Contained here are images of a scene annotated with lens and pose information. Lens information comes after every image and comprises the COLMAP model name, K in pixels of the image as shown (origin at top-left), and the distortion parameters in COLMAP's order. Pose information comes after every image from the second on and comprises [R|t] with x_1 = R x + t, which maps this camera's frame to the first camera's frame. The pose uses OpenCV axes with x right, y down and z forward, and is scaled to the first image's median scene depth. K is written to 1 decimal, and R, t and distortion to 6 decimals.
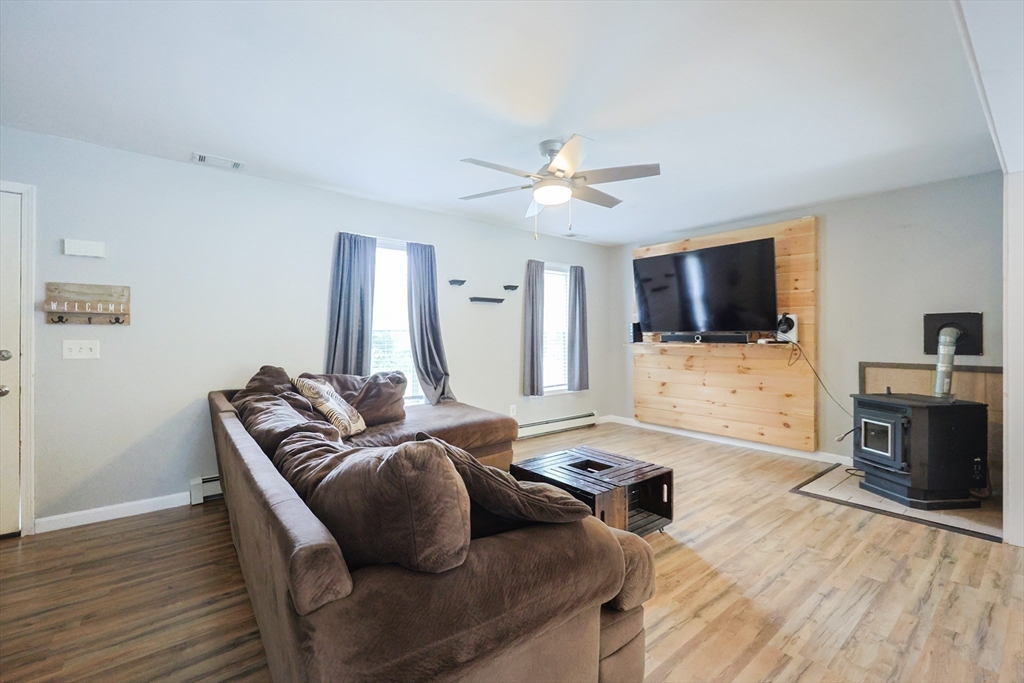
lens RADIAL K [[436.2, 0, 523.5], [0, 436.2, 335.2], [0, 0, 1]] dist [-0.001142, -0.000098]
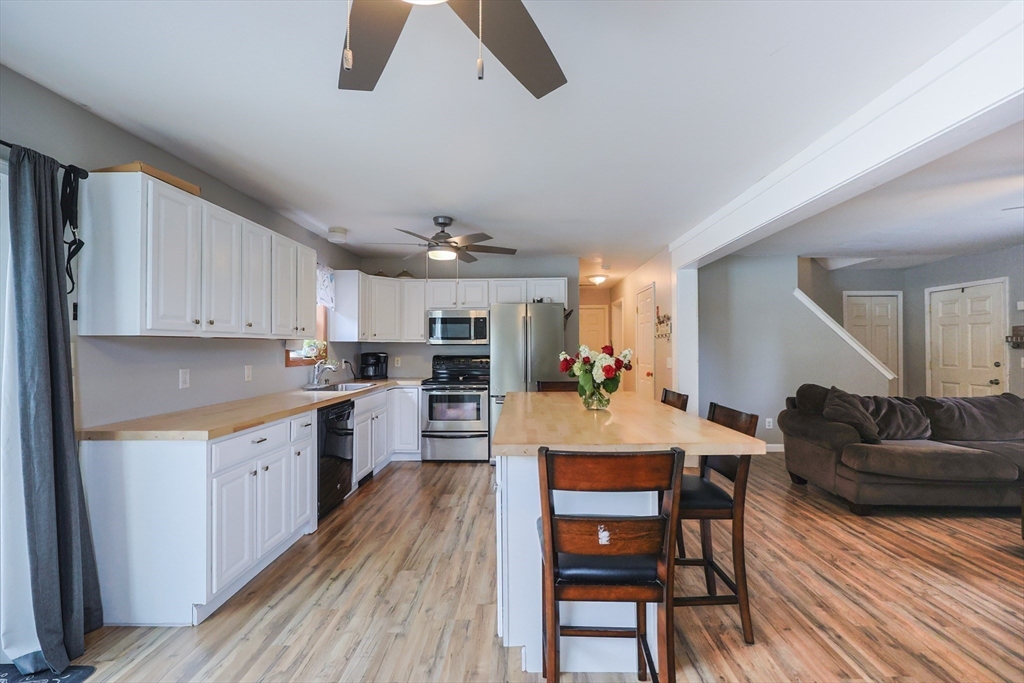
lens RADIAL K [[436.2, 0, 517.3], [0, 436.2, 342.0], [0, 0, 1]] dist [-0.001142, -0.000098]
pose [[-0.650012, -0.009970, -0.759858, 1.187725], [0.002092, 0.999887, -0.014908, -0.021012], [0.759921, -0.011280, -0.649918, 0.412270]]
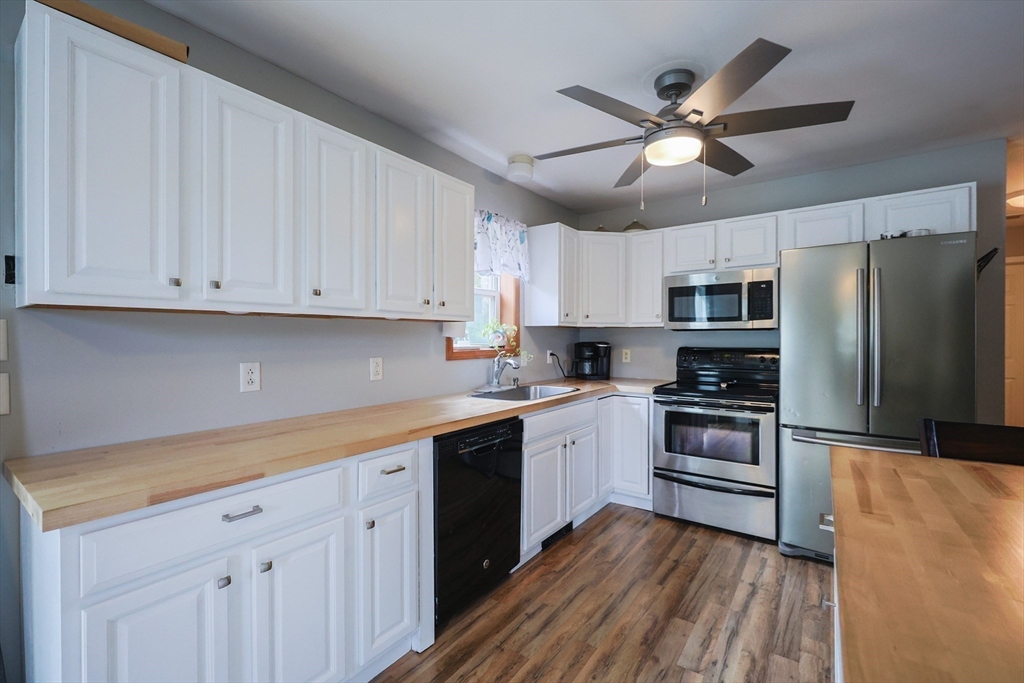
lens RADIAL K [[436.2, 0, 522.0], [0, 436.2, 340.6], [0, 0, 1]] dist [-0.001142, -0.000098]
pose [[-0.964605, -0.000812, -0.263698, 0.845290], [-0.001677, 0.999994, 0.003053, -0.014929], [0.263694, 0.003387, -0.964600, 0.079763]]
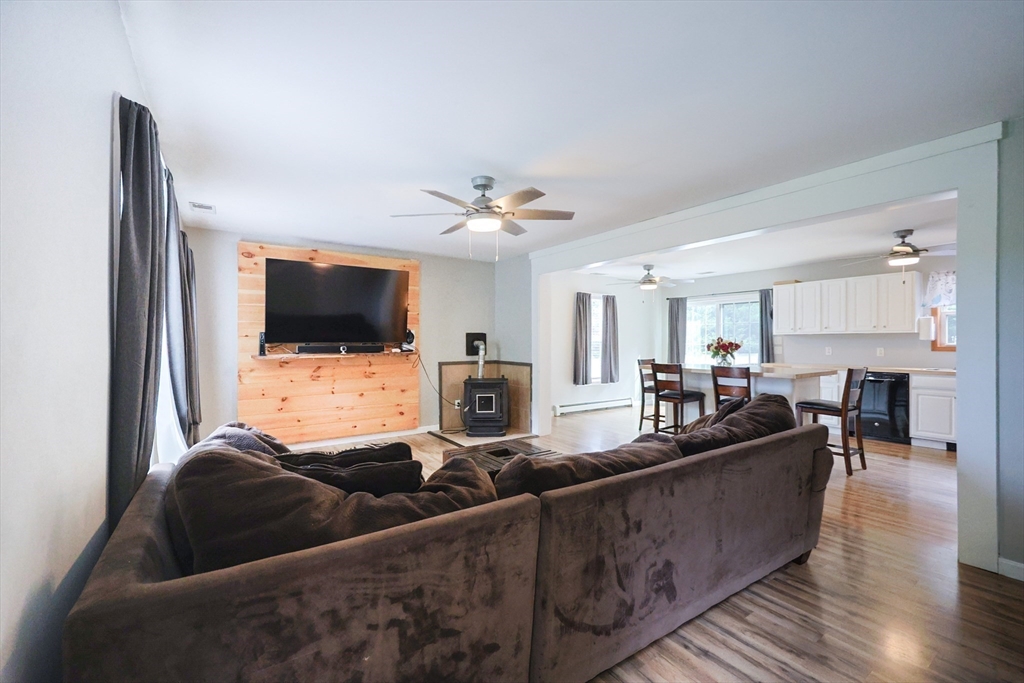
lens RADIAL K [[436.2, 0, 515.5], [0, 436.2, 342.8], [0, 0, 1]] dist [-0.001142, -0.000098]
pose [[0.089991, -0.005489, 0.995927, -0.770503], [0.000969, 0.999985, 0.005424, -0.016721], [-0.995942, 0.000477, 0.089995, 0.602742]]
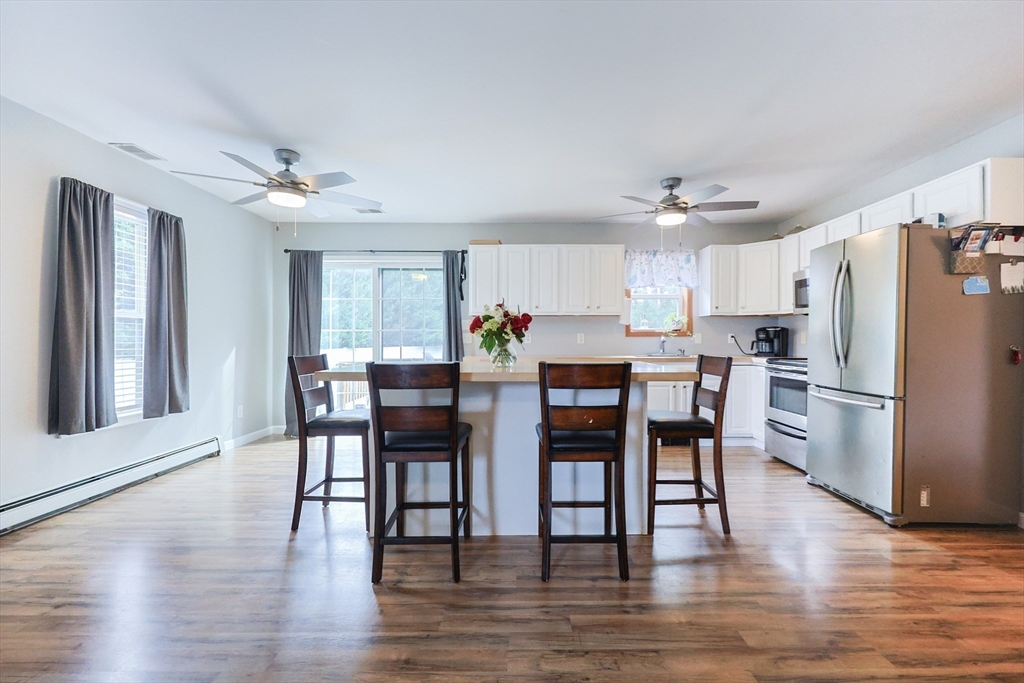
lens RADIAL K [[436.2, 0, 526.4], [0, 436.2, 340.4], [0, 0, 1]] dist [-0.001142, -0.000098]
pose [[-0.772722, -0.006805, 0.634708, 0.175431], [-0.004689, 0.999976, 0.005013, 0.025661], [-0.634727, 0.000898, -0.772736, 0.571748]]
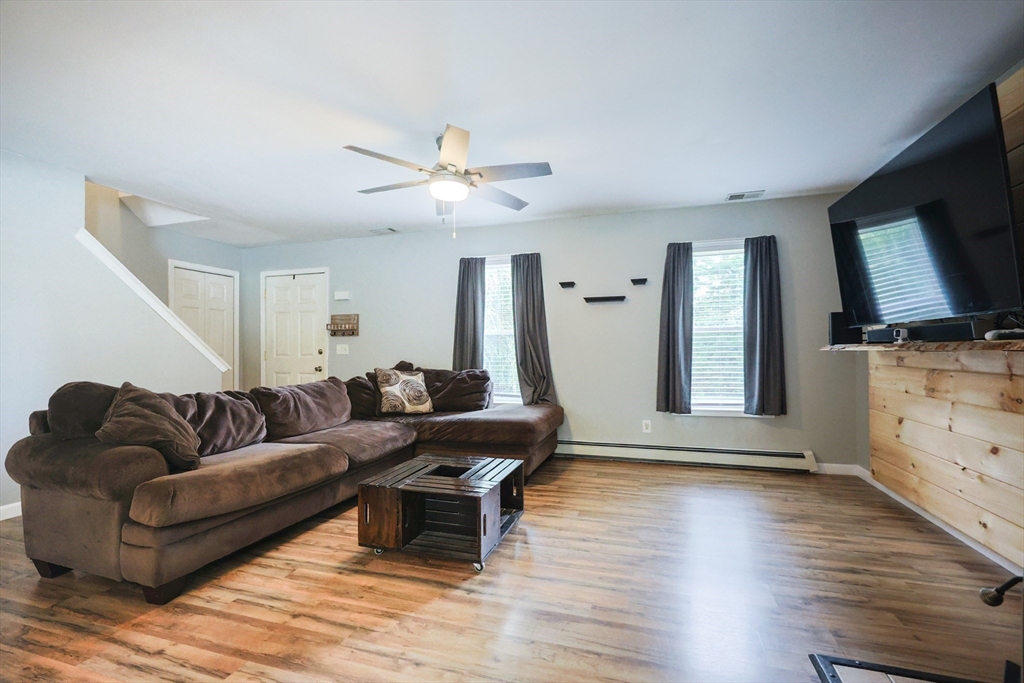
lens RADIAL K [[436.2, 0, 519.5], [0, 436.2, 349.1], [0, 0, 1]] dist [-0.001142, -0.000098]
pose [[0.548268, -0.003353, -0.836296, 0.721955], [0.007470, 0.999972, 0.000888, 0.026031], [0.836269, -0.006734, 0.548277, 0.432520]]
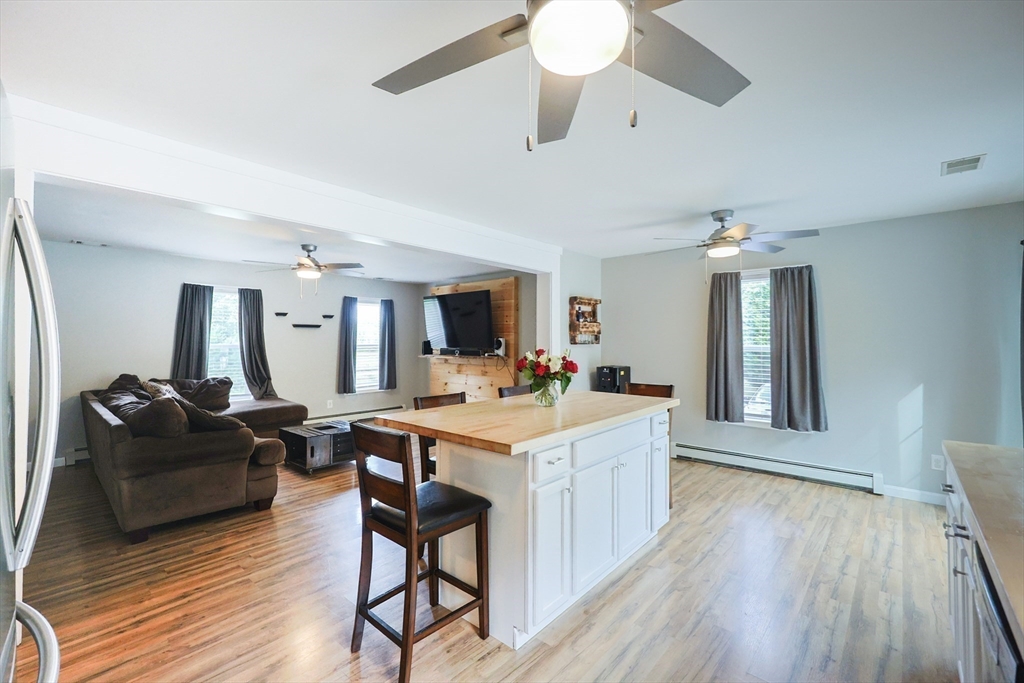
lens RADIAL K [[436.2, 0, 519.9], [0, 436.2, 332.2], [0, 0, 1]] dist [-0.001142, -0.000098]
pose [[0.986316, 0.003450, 0.164828, 0.453512], [0.000001, 0.999781, -0.020930, -0.038296], [-0.164864, 0.020644, 0.986100, -0.637741]]
